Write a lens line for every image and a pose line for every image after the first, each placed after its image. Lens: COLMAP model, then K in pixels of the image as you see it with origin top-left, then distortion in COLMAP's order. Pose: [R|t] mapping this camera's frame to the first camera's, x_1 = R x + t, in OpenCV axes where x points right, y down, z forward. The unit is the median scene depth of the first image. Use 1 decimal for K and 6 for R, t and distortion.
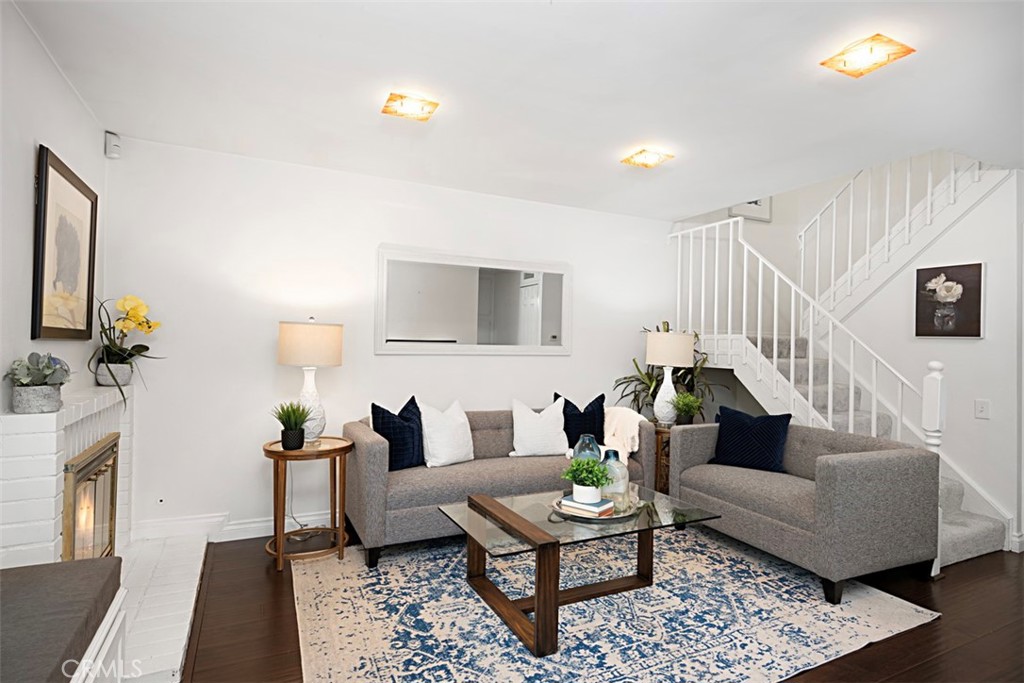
lens RADIAL K [[534.7, 0, 512.5], [0, 534.7, 348.3], [0, 0, 1]] dist [0.002467, 0.000352]
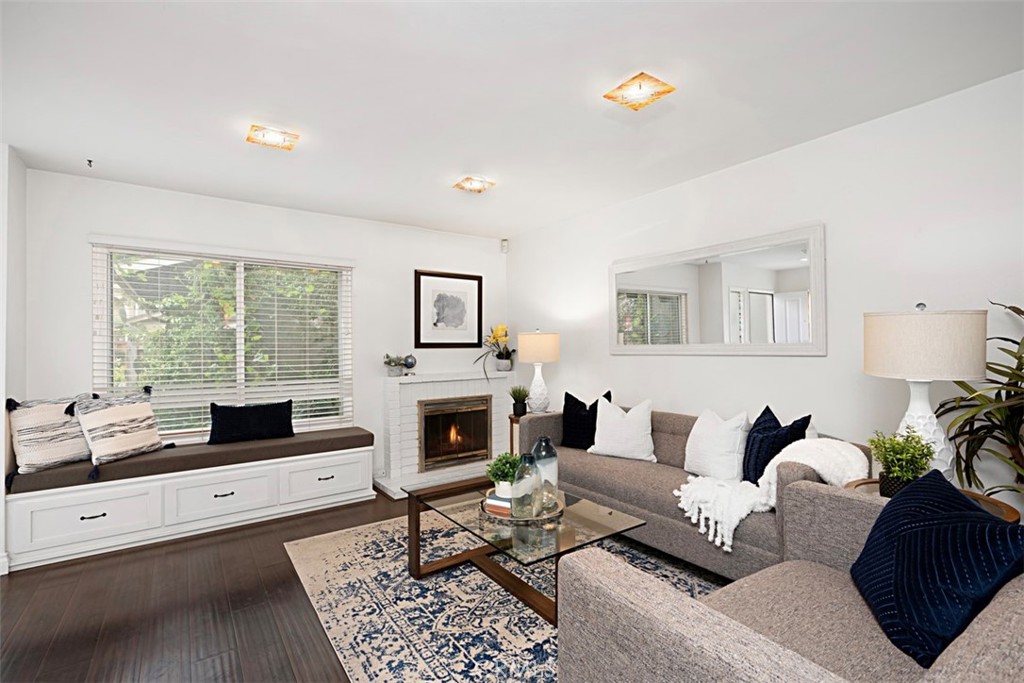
lens RADIAL K [[462.3, 0, 516.3], [0, 462.3, 342.6], [0, 0, 1]] dist [-0.028293, 0.012656]
pose [[0.170118, -0.026956, -0.985055, 0.907777], [0.011286, 0.999614, -0.025405, 0.012335], [0.985359, -0.006795, 0.170356, 0.767058]]
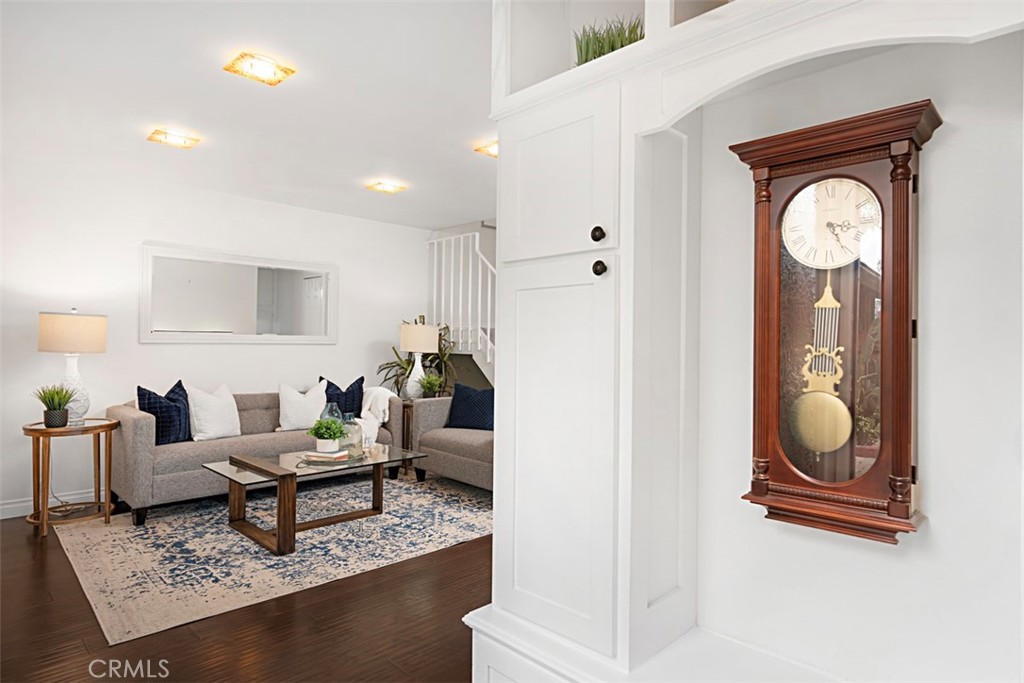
lens RADIAL K [[587.3, 0, 516.1], [0, 587.3, 345.5], [0, 0, 1]] dist [0.001912, 0.000599]
pose [[0.947066, -0.005201, 0.320998, 0.102619], [0.003552, 0.999977, 0.005723, 0.015499], [-0.321020, -0.004280, 0.947063, -0.463692]]
